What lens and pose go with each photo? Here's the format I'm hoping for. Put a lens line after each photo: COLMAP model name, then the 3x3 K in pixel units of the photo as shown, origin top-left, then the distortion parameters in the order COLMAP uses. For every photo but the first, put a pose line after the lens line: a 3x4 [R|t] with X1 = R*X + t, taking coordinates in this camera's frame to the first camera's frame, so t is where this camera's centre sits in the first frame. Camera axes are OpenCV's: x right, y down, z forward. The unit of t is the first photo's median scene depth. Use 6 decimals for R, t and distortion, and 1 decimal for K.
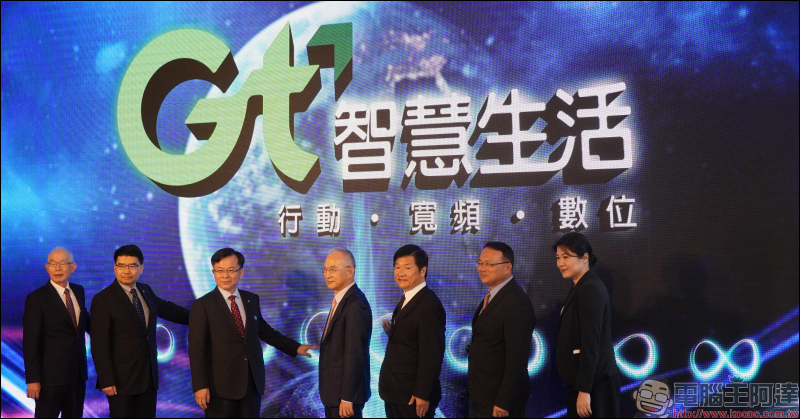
lens RADIAL K [[1048.0, 0, 399.2], [0, 1048.0, 207.8], [0, 0, 1]] dist [-0.102199, 0.000000]
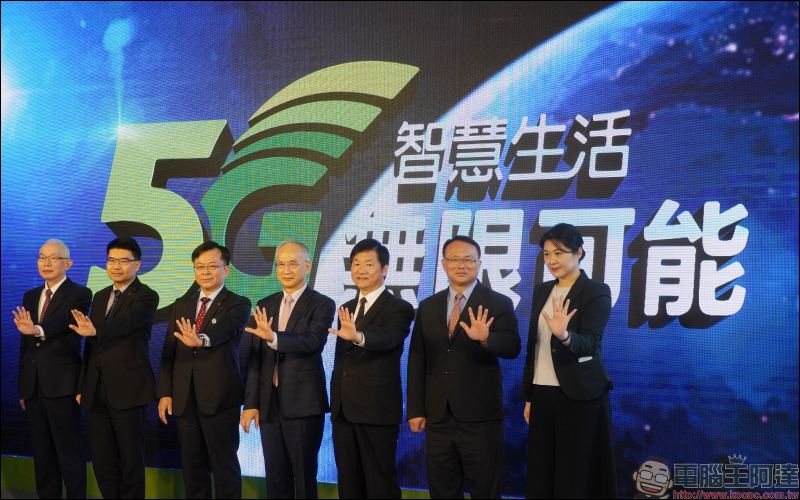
lens RADIAL K [[1276.2, 0, 400.6], [0, 1276.2, 250.5], [0, 0, 1]] dist [-0.076774, 0.000000]
pose [[0.993463, 0.005278, 0.114035, -0.223640], [-0.009416, 0.999315, 0.035781, -0.003280], [-0.113768, -0.036621, 0.992832, -0.482139]]
